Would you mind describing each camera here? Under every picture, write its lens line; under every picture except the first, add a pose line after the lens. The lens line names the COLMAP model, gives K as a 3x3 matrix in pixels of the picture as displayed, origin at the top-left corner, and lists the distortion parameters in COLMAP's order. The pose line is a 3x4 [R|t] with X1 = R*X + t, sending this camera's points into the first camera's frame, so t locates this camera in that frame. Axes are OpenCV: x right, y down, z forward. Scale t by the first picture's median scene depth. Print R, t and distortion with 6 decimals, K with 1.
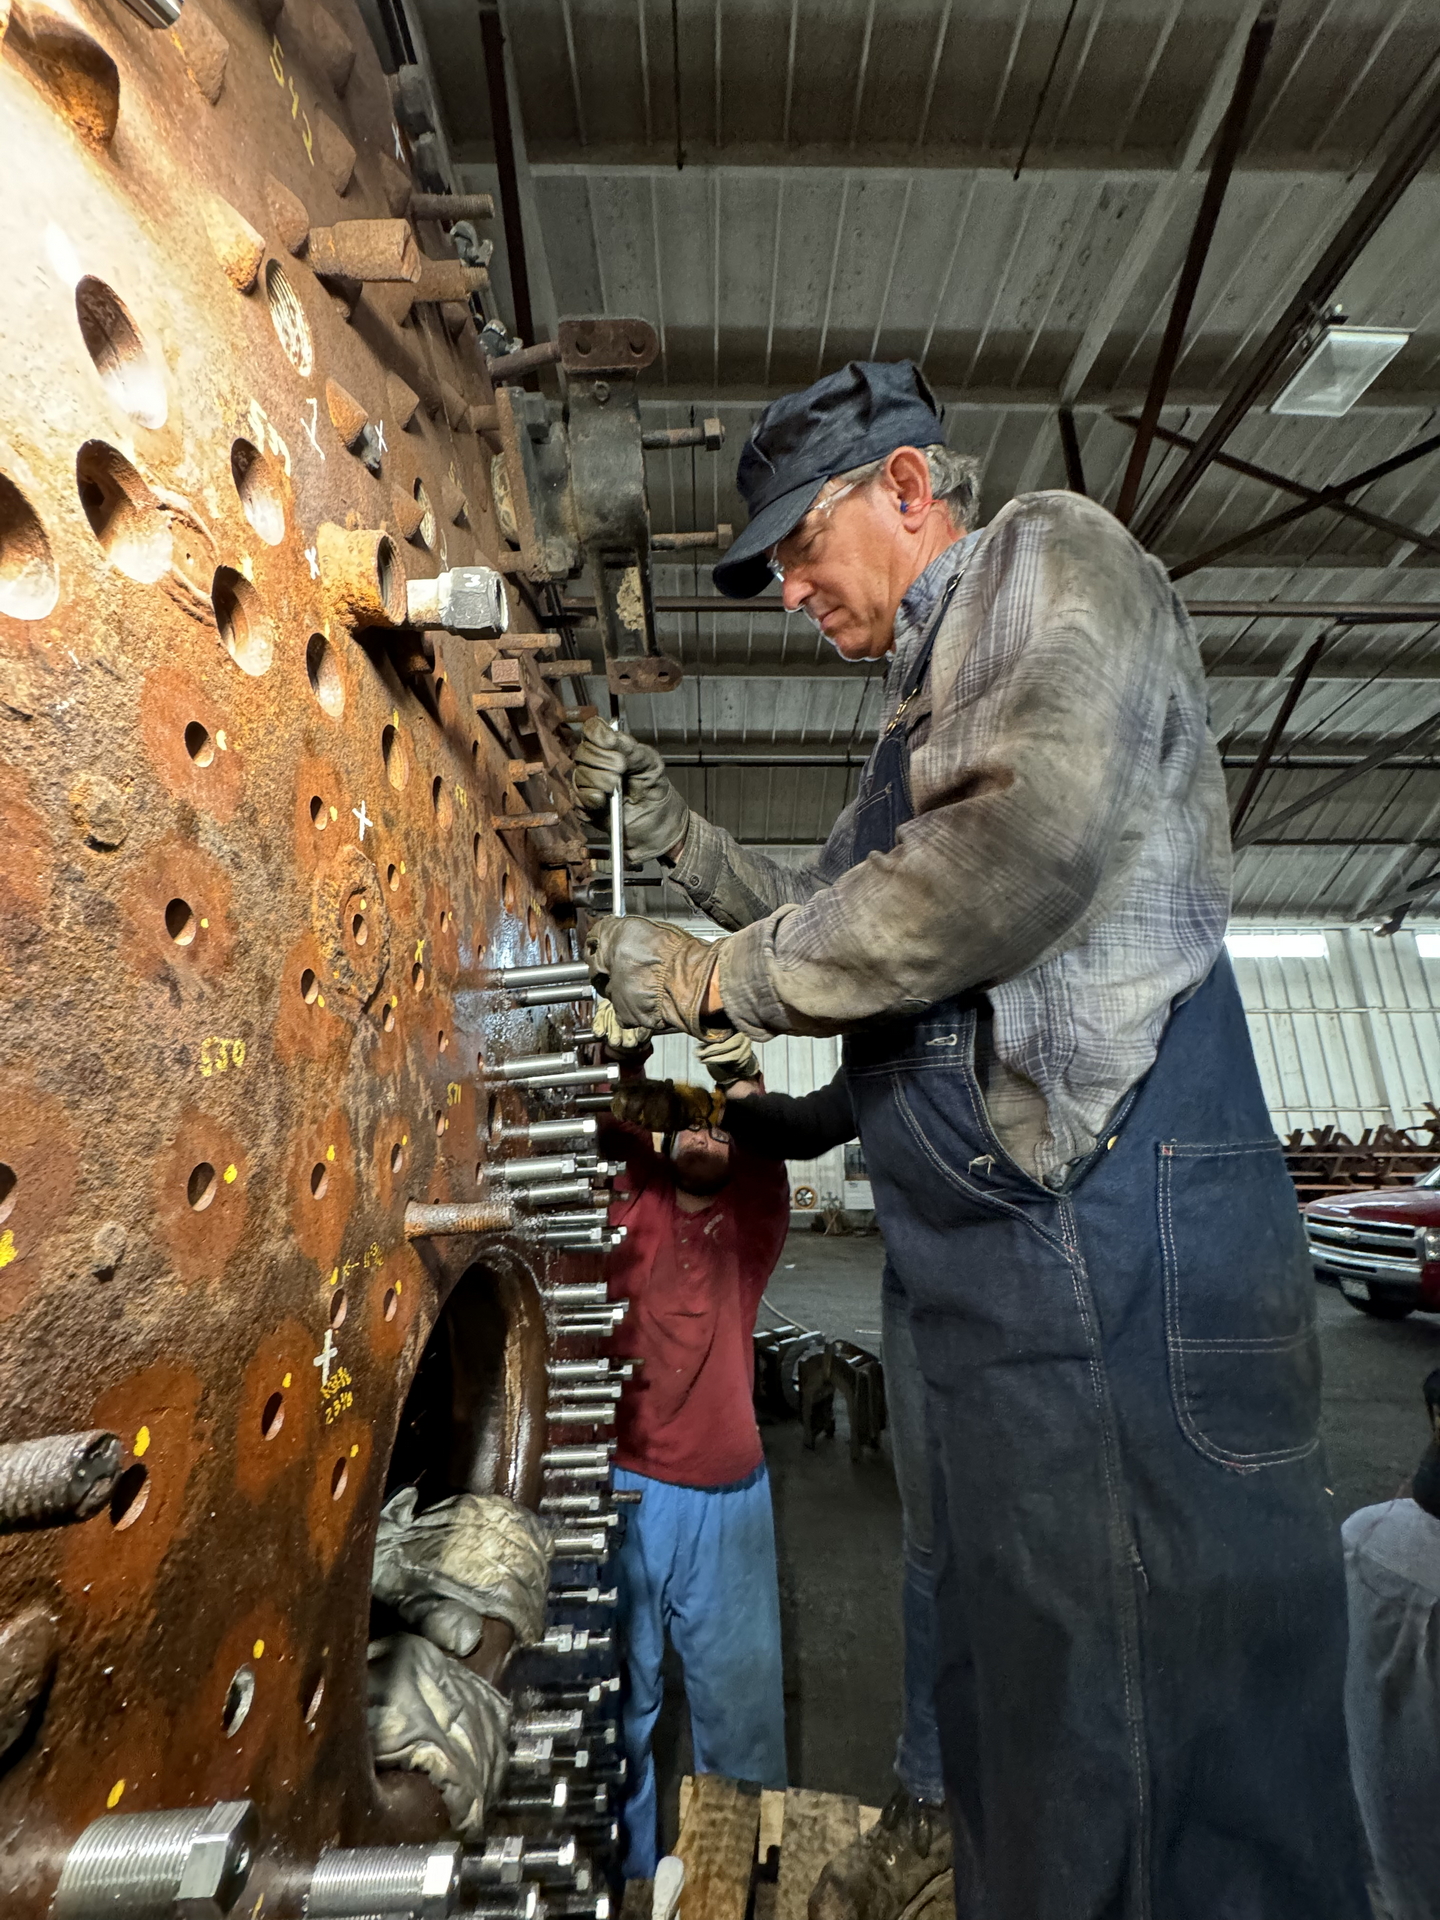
lens RADIAL K [[707.2, 0, 720.0], [0, 707.2, 960.0], [0, 0, 1]] dist [-0.002907, -0.000313]
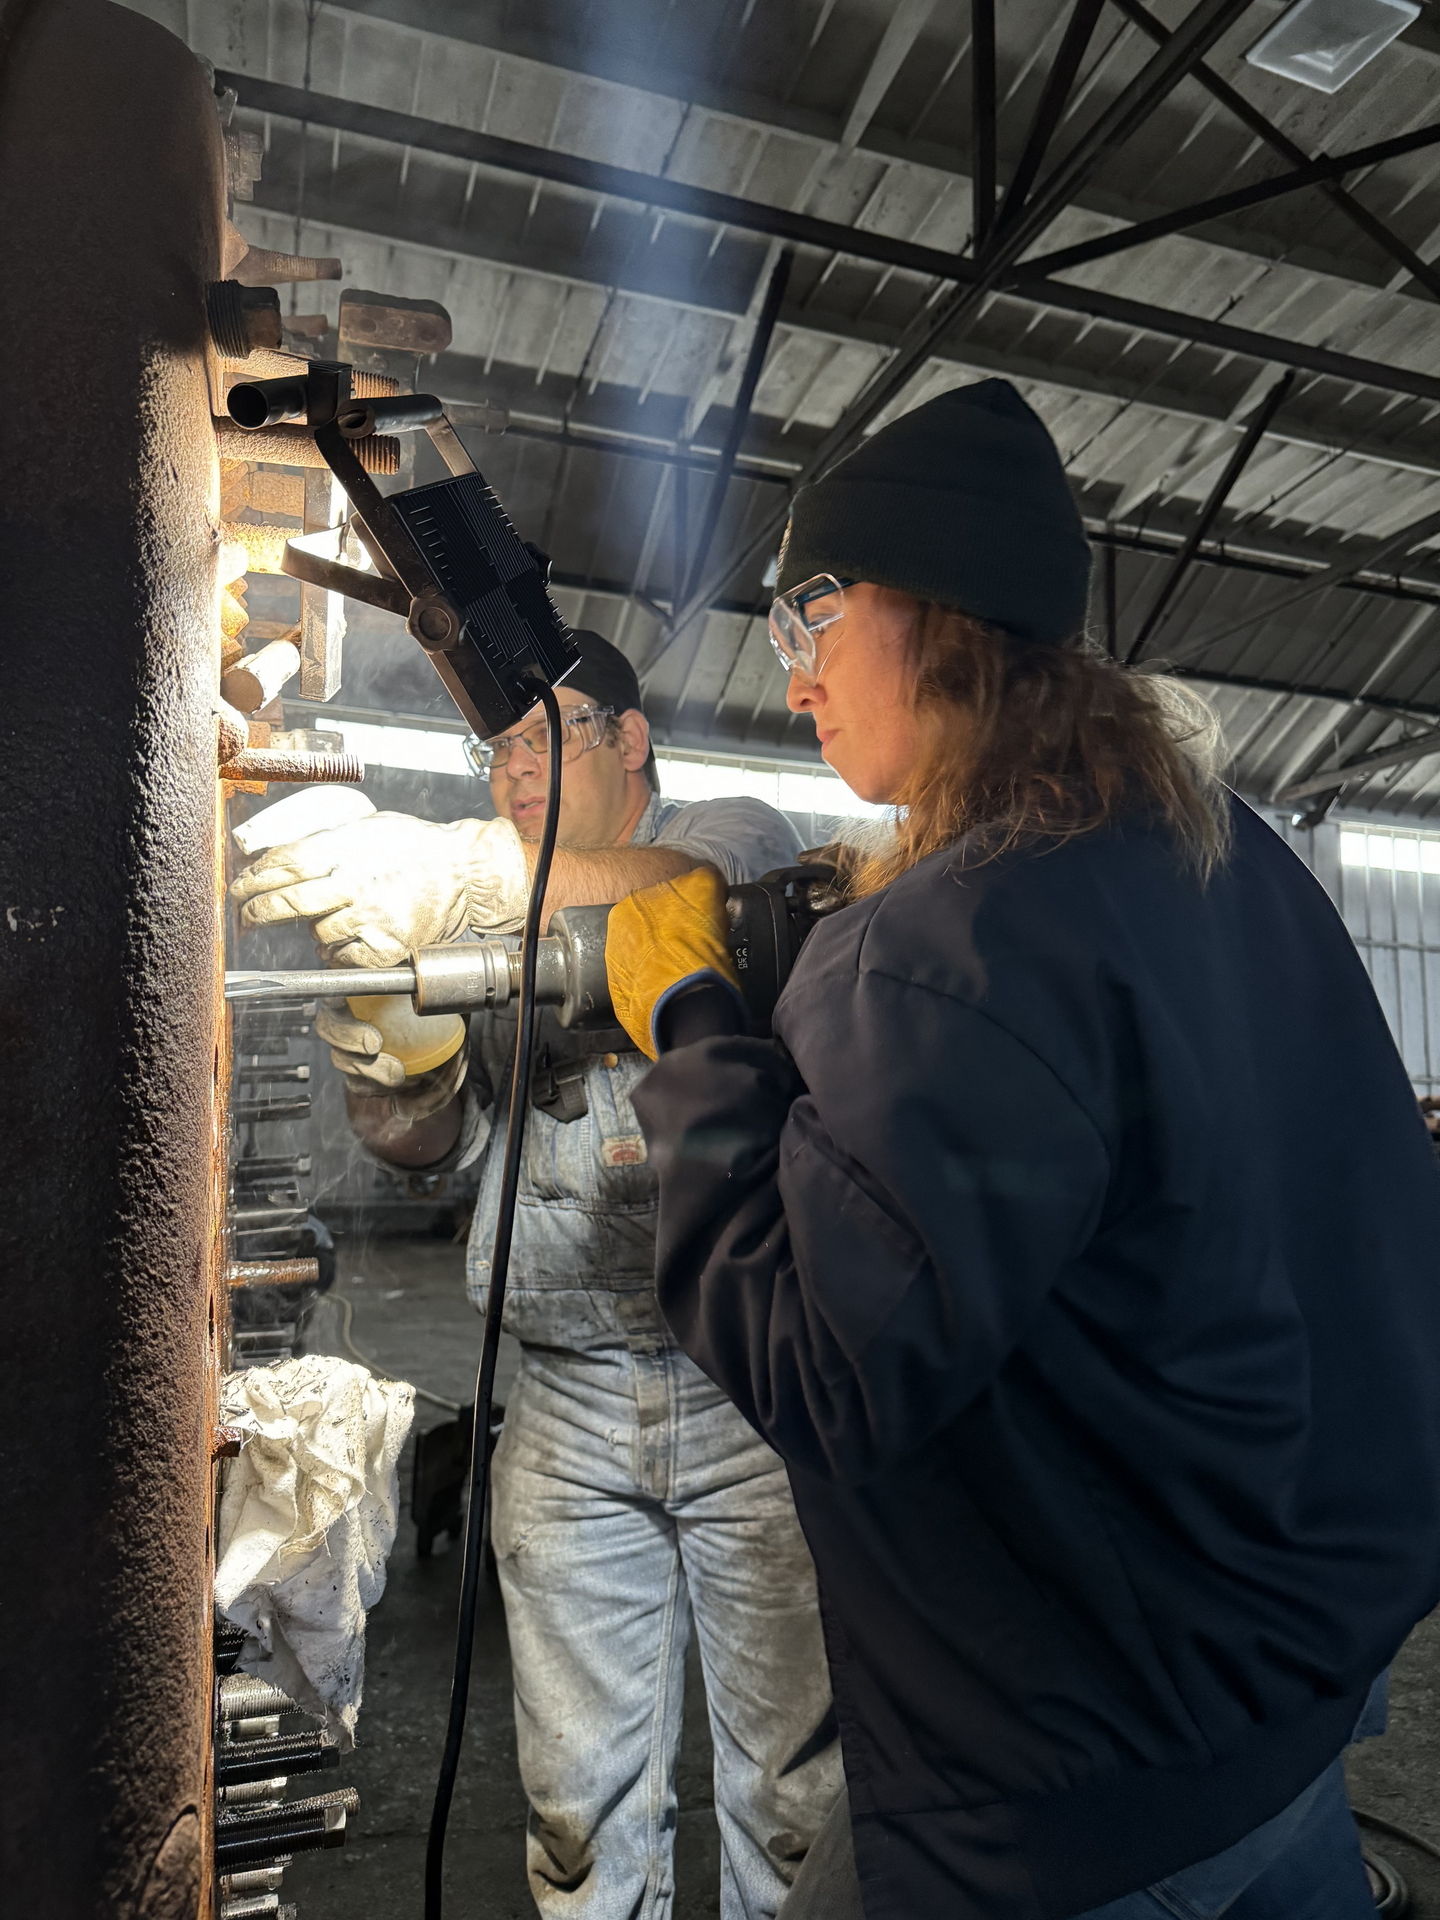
lens RADIAL K [[1348.0, 0, 720.0], [0, 1348.0, 960.0], [0, 0, 1]] dist [0.138430, -0.249288]
pose [[0.941339, 0.065463, 0.331051, -0.032970], [-0.117007, 0.983463, 0.138236, -0.035054], [-0.316528, -0.168862, 0.933432, -0.114539]]
